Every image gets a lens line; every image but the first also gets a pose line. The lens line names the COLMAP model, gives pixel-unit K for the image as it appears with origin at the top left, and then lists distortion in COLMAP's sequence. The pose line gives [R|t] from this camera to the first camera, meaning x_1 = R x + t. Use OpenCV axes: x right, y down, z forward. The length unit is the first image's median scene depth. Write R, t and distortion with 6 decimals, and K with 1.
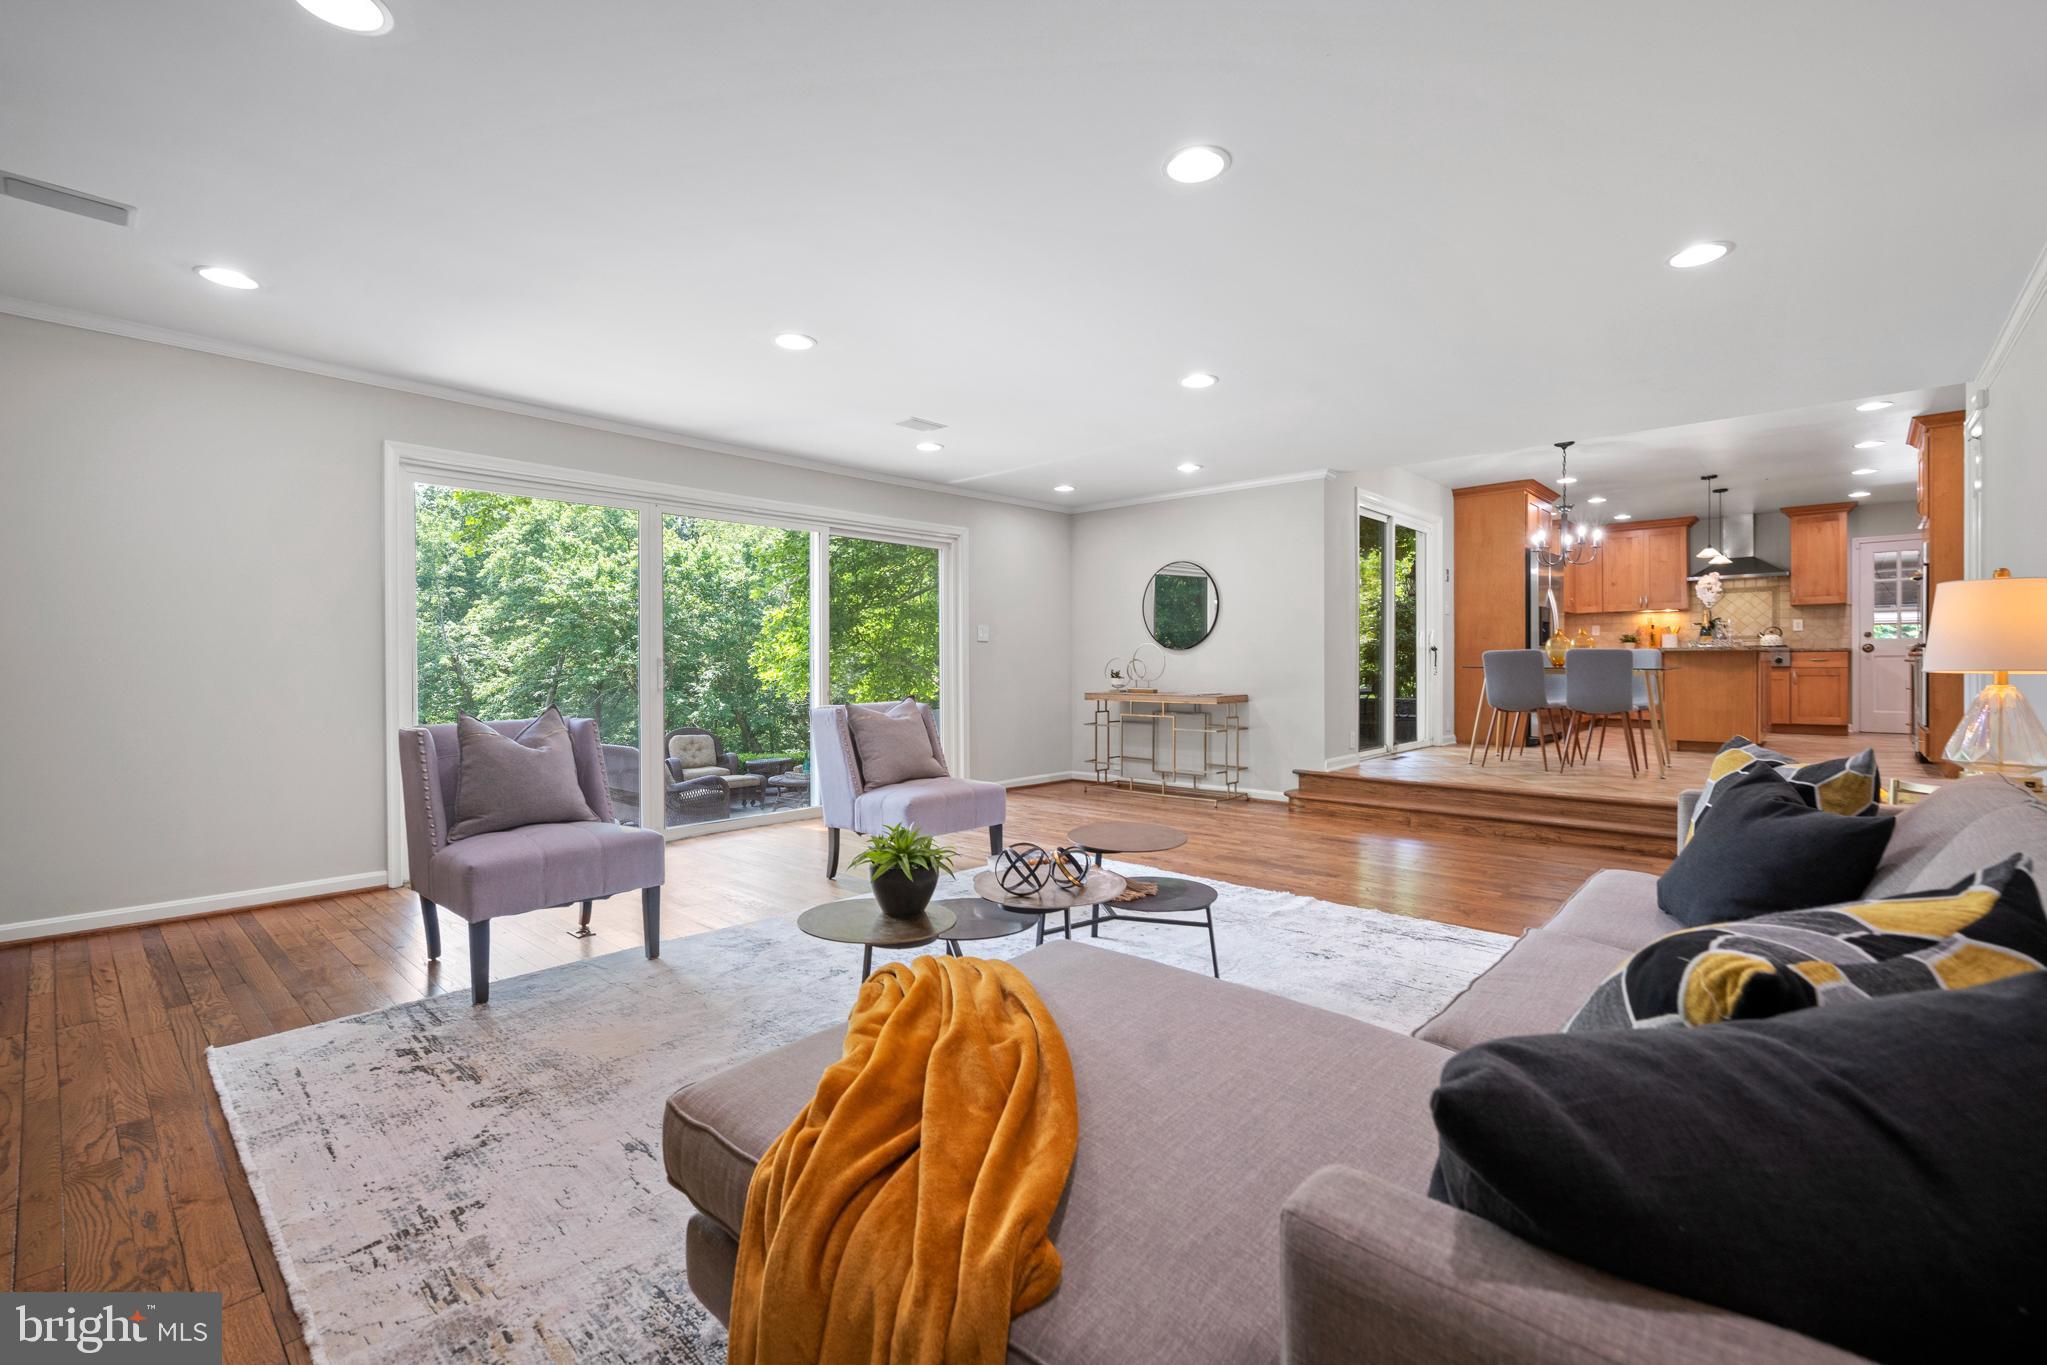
lens RADIAL K [[928.7, 0, 1013.1], [0, 928.7, 670.2], [0, 0, 1]] dist [0.000415, 0.000595]
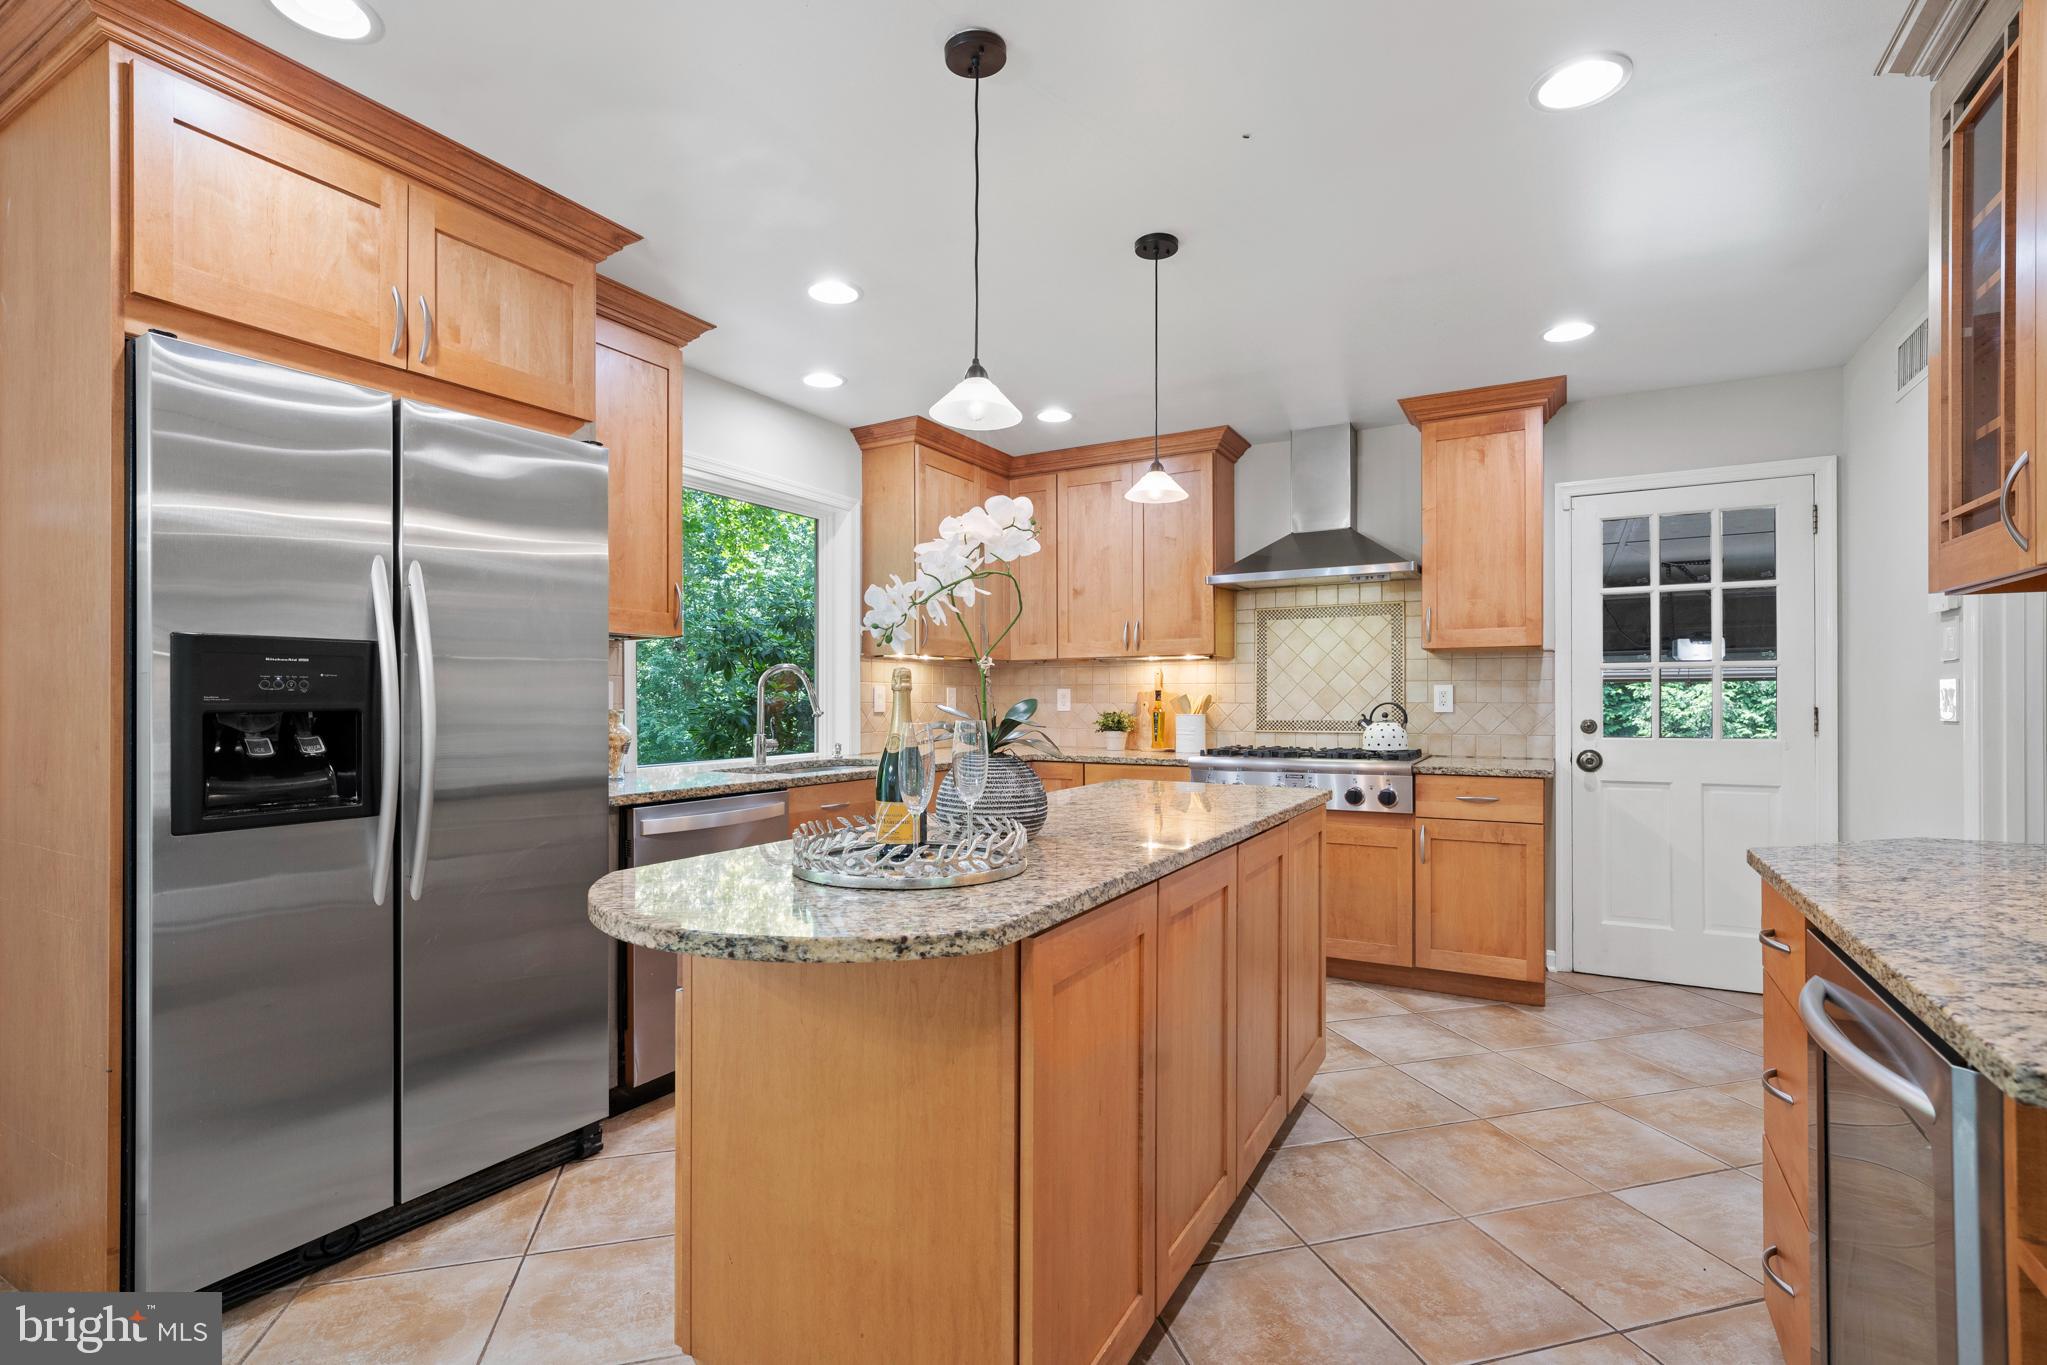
lens RADIAL K [[928.7, 0, 1036.0], [0, 928.7, 695.4], [0, 0, 1]] dist [0.000415, 0.000595]
pose [[0.977920, 0.004161, 0.208938, 0.595877], [-0.002297, 0.999955, -0.009163, -0.046526], [-0.208966, 0.008480, 0.977886, 0.650828]]
